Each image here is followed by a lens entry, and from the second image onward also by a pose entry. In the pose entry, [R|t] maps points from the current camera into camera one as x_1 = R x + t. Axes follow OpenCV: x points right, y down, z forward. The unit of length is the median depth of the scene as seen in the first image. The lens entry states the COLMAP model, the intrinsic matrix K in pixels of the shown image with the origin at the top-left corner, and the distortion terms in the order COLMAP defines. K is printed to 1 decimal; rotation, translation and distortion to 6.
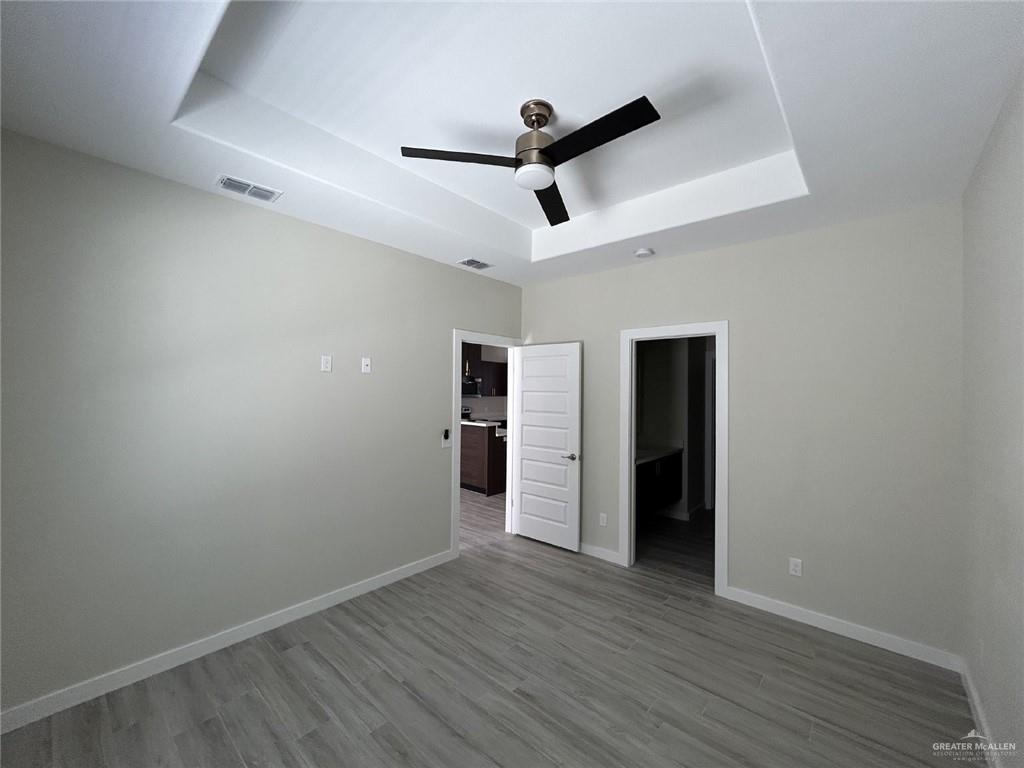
lens RADIAL K [[413.9, 0, 512.4], [0, 413.9, 386.3], [0, 0, 1]] dist [0.000382, -0.000027]
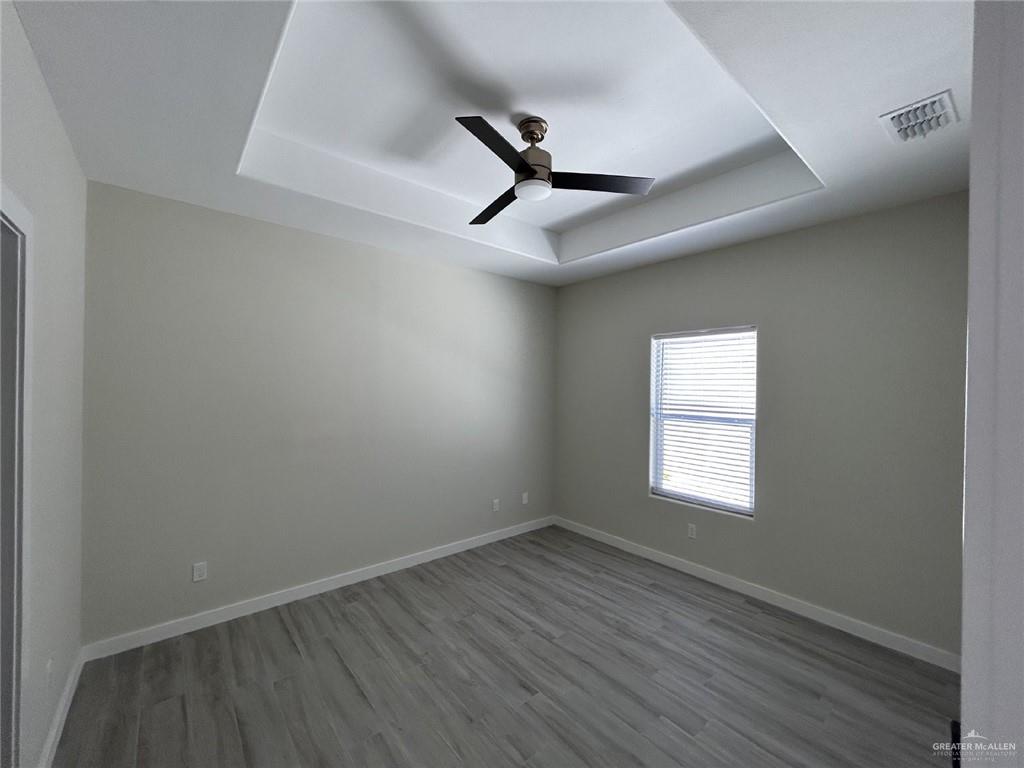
lens RADIAL K [[413.9, 0, 512.4], [0, 413.9, 386.3], [0, 0, 1]] dist [0.000382, -0.000027]
pose [[-0.988310, -0.024212, 0.150524, -0.069250], [-0.025526, 0.999651, -0.006802, 0.012833], [-0.150306, -0.010564, -0.988583, 2.009519]]
